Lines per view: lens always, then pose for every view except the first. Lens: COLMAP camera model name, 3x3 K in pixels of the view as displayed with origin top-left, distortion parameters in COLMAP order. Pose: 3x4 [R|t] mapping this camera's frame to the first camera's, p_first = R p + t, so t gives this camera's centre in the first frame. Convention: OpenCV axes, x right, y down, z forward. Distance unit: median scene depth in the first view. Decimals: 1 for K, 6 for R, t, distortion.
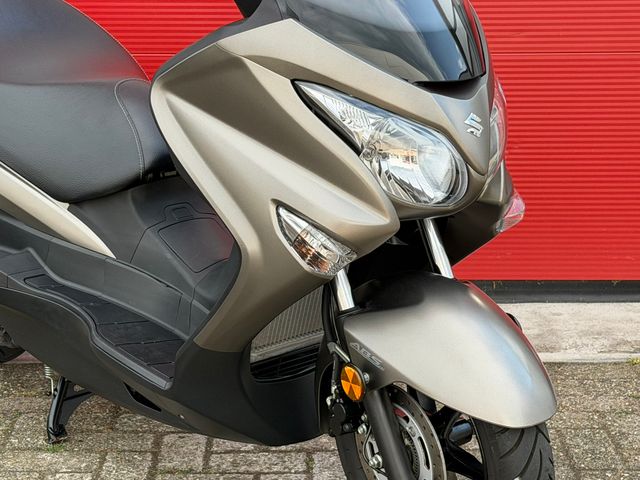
lens RADIAL K [[1490.4, 0, 320.0], [0, 1490.4, 240.0], [0, 0, 1]] dist [0.135412, -0.059577]
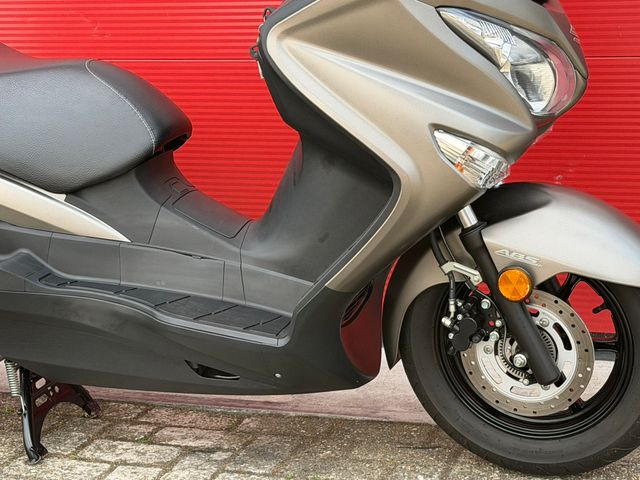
lens RADIAL K [[1523.4, 0, 319.8], [0, 1523.4, 248.3], [0, 0, 1]] dist [0.083605, 0.528558]
pose [[0.862954, -0.159857, 0.479330, -0.524727], [0.176275, 0.984281, 0.010904, 0.028350], [-0.473538, 0.075084, 0.877567, 0.085787]]
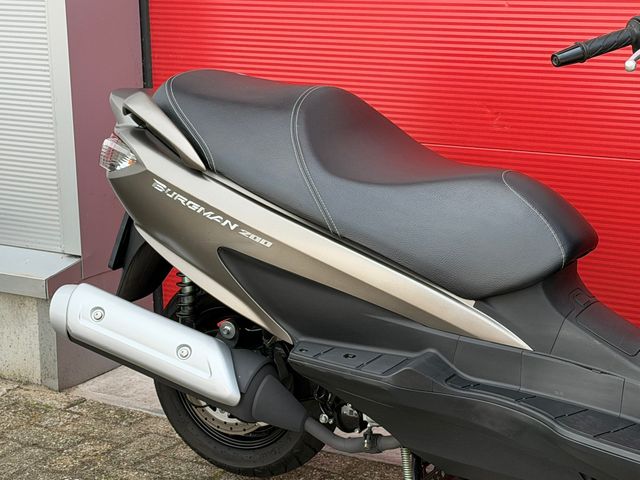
lens RADIAL K [[1523.4, 0, 319.8], [0, 1523.4, 248.3], [0, 0, 1]] dist [0.083605, 0.528558]
pose [[0.951326, -0.087436, 0.295523, -0.593121], [0.096876, 0.995144, -0.017427, -0.054004], [-0.292564, 0.045208, 0.955177, 0.066391]]
